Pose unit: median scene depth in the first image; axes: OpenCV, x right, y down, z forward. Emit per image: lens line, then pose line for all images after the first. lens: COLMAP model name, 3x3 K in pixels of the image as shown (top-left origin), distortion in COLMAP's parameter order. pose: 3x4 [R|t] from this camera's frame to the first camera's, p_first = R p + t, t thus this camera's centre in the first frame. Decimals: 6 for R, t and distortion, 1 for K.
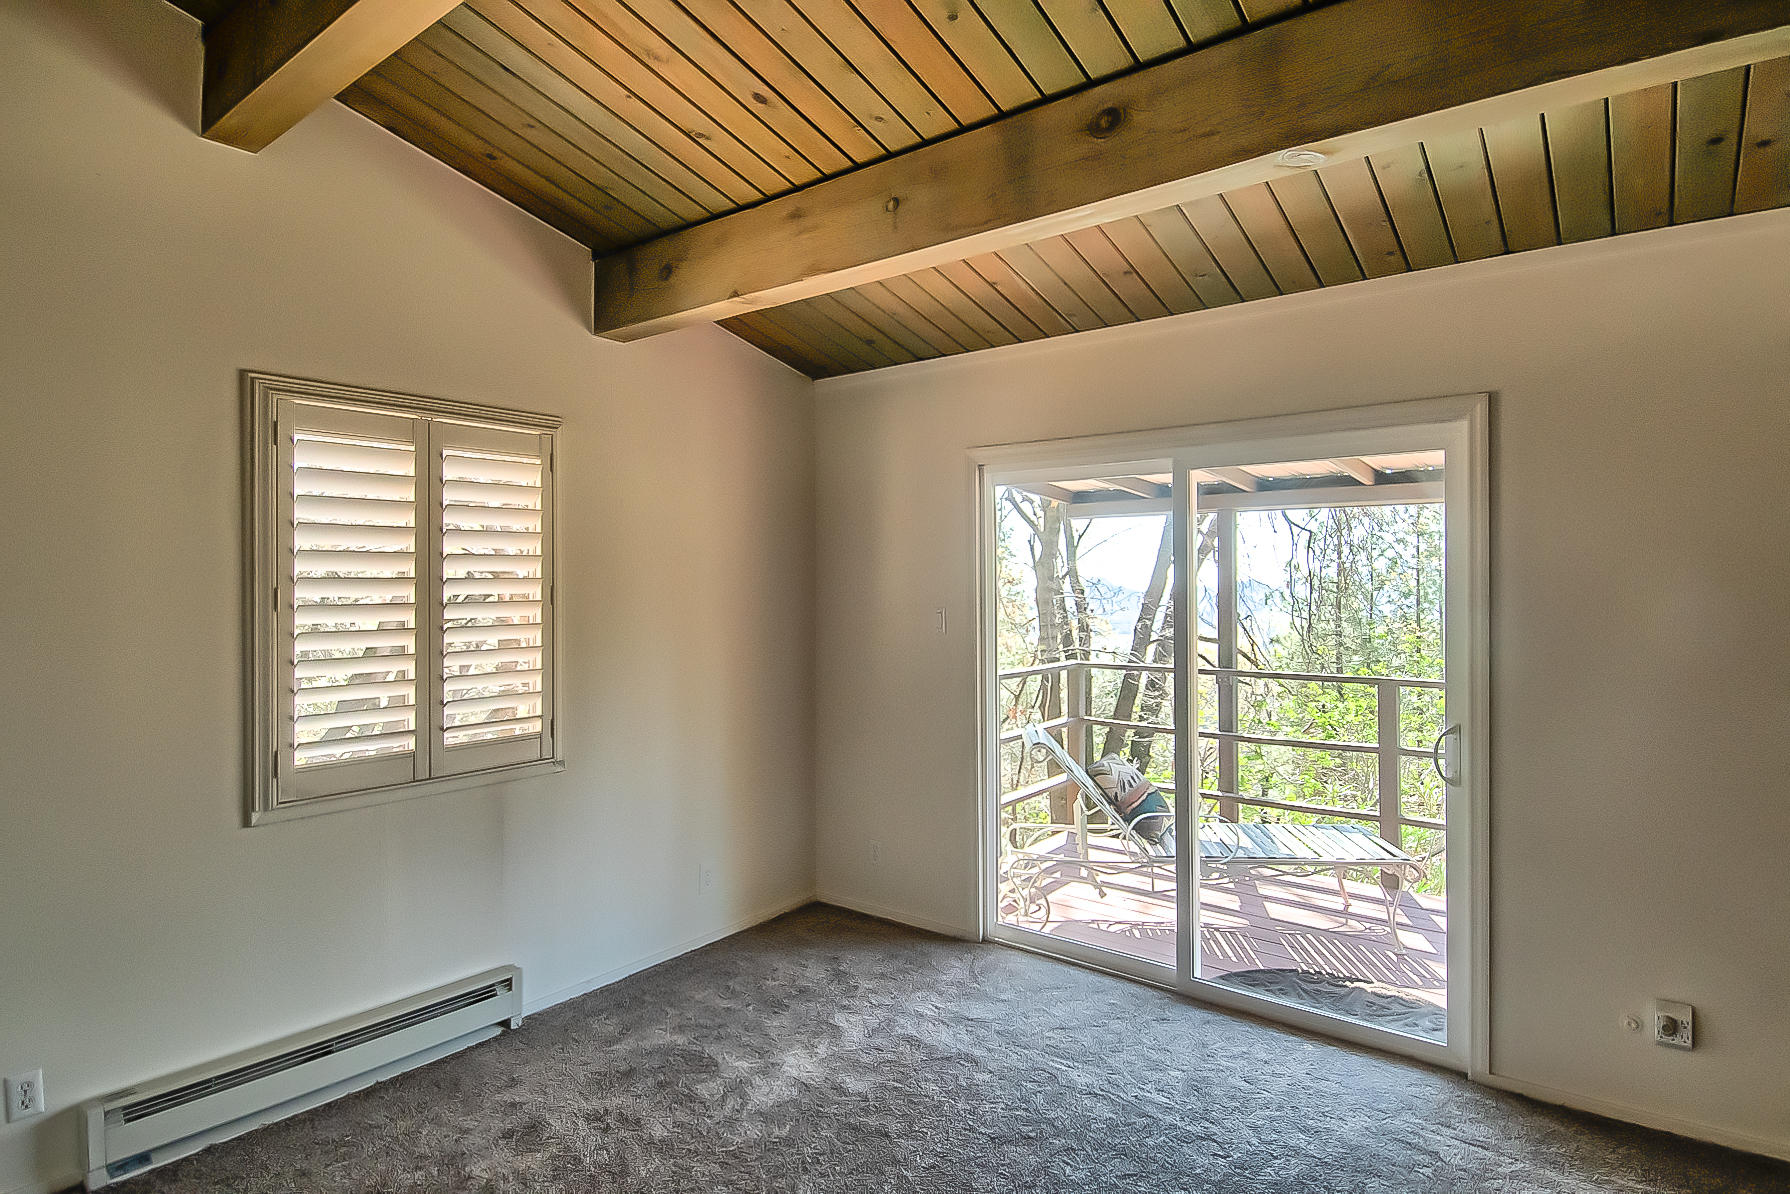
lens RADIAL K [[945.7, 0, 923.6], [0, 945.7, 583.6], [0, 0, 1]] dist [0.001601, -0.000865]
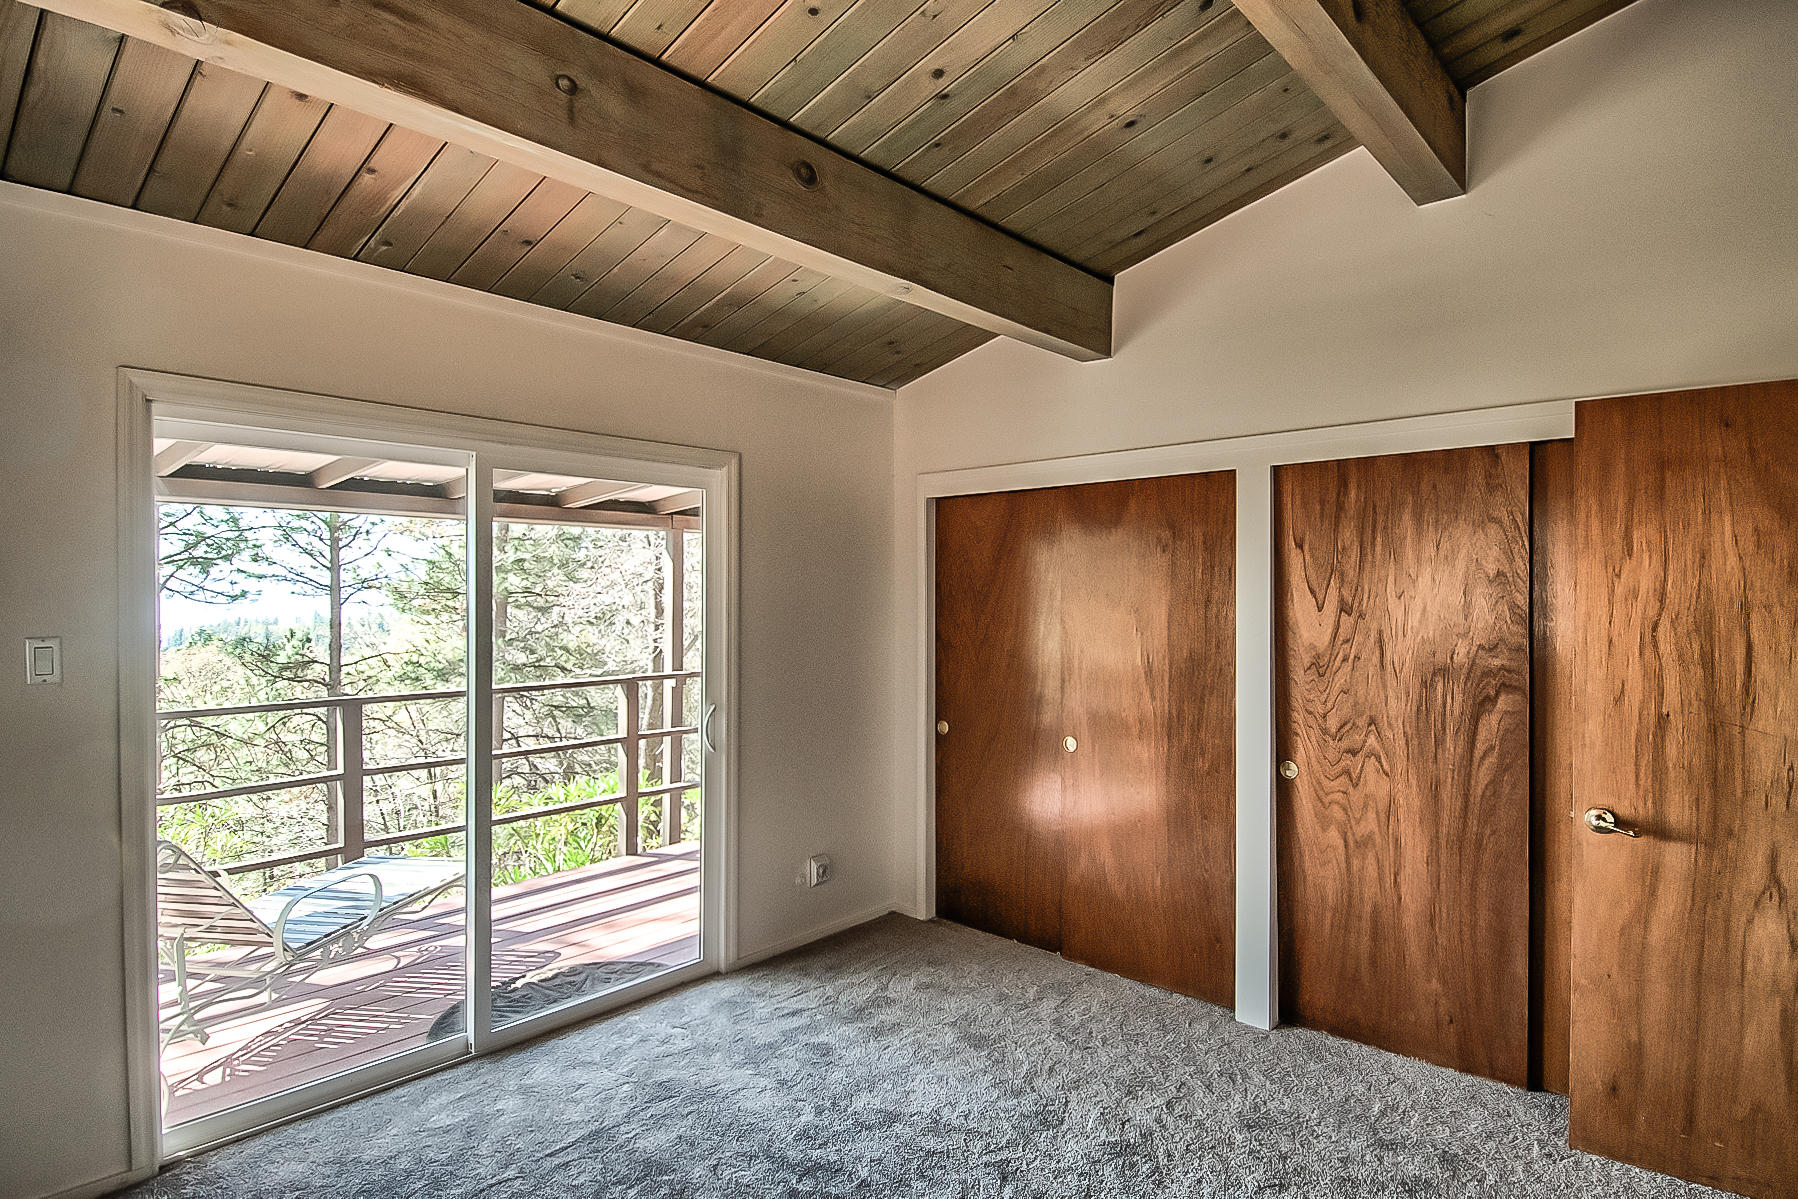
lens RADIAL K [[949.9, 0, 927.7], [0, 949.9, 586.0], [0, 0, 1]] dist [0.001601, -0.000865]
pose [[0.070443, 0.017330, 0.997365, -0.566716], [0.002701, 0.999842, -0.017564, 0.009932], [-0.997512, 0.003932, 0.070385, 0.491661]]
